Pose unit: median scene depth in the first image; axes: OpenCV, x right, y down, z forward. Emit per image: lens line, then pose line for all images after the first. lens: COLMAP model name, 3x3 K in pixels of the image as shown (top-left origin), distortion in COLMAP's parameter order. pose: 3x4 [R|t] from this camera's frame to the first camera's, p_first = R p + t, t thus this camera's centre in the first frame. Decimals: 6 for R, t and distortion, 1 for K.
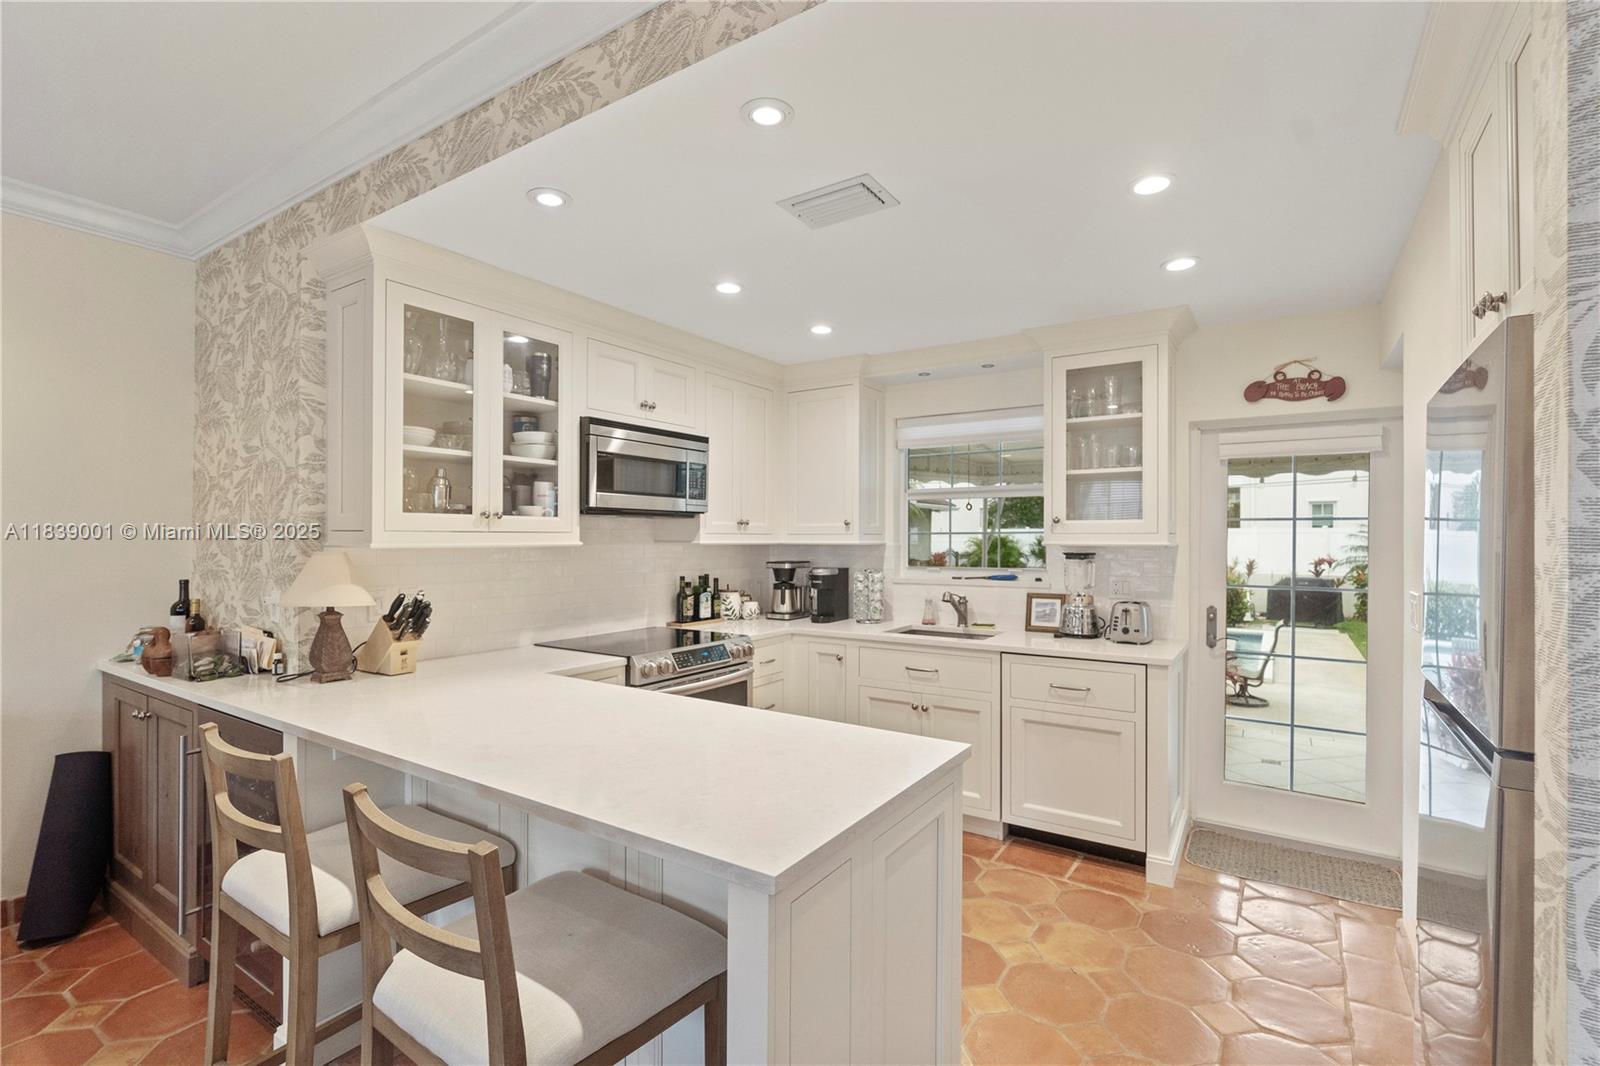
lens RADIAL K [[730.6, 0, 804.7], [0, 730.6, 536.7], [0, 0, 1]] dist [-0.001289, -0.001756]
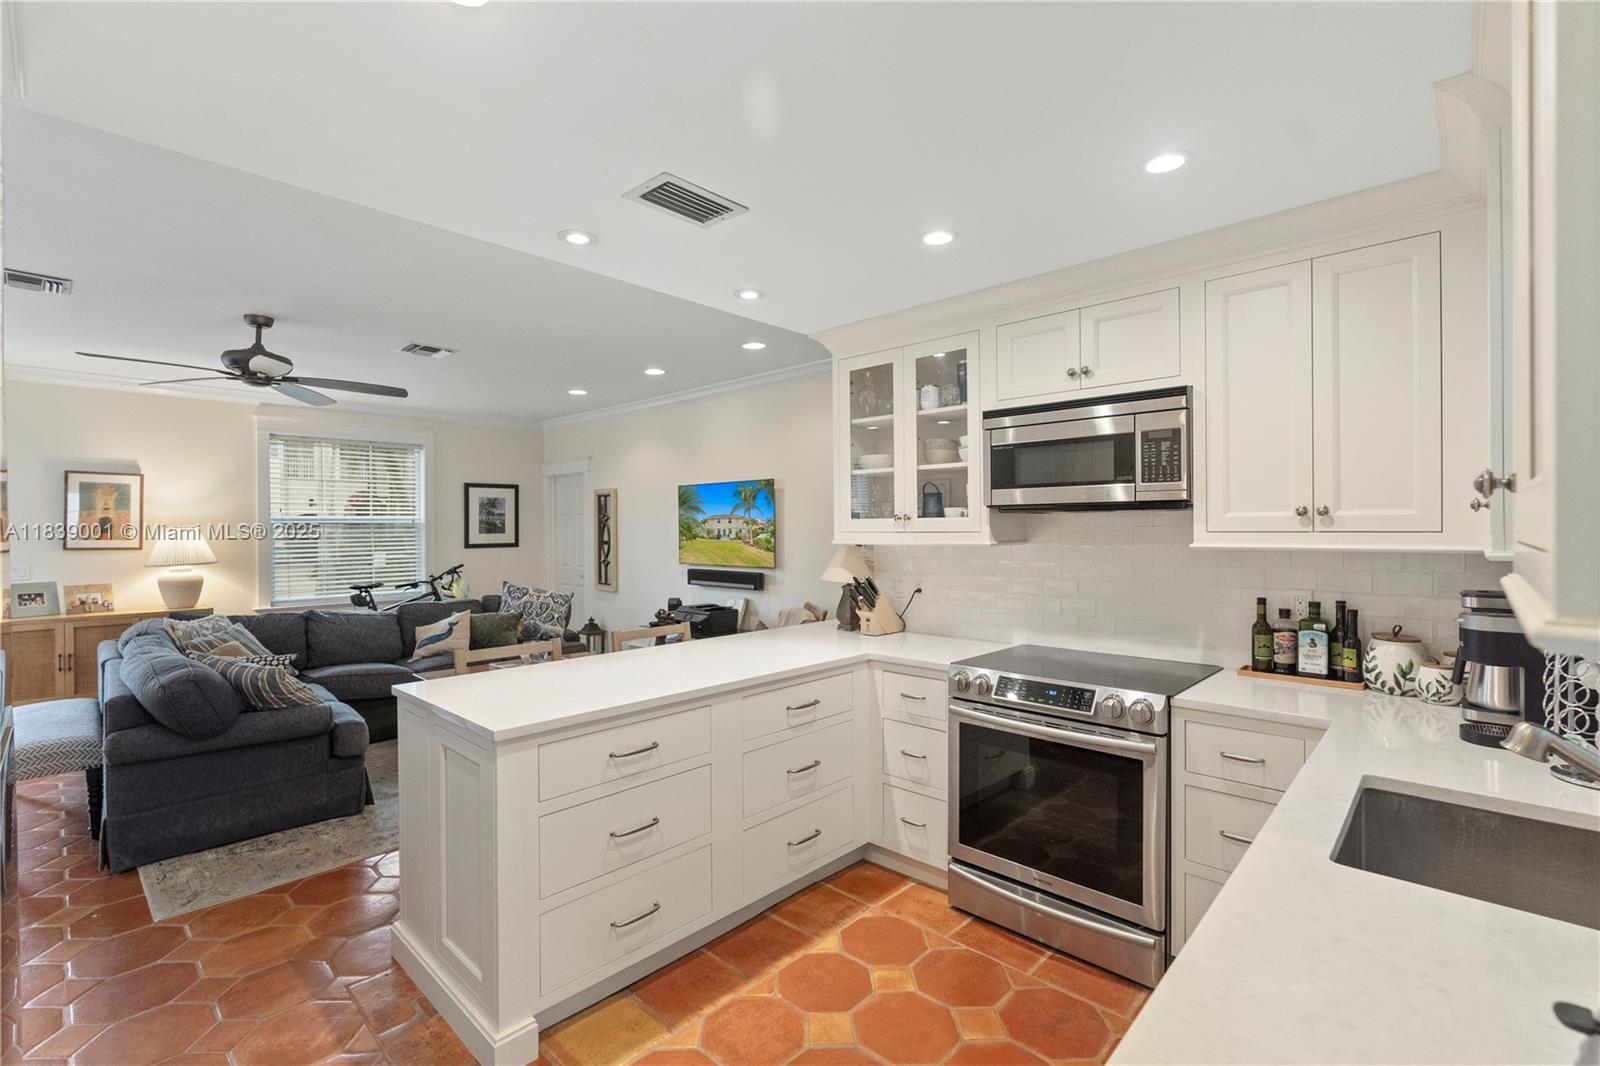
lens RADIAL K [[730.6, 0, 804.7], [0, 730.6, 531.3], [0, 0, 1]] dist [-0.001289, -0.001756]
pose [[-0.183731, 0.002568, -0.982973, 0.695437], [0.008414, 0.999964, 0.001039, -0.010380], [0.982941, -0.008079, -0.183746, 0.943812]]
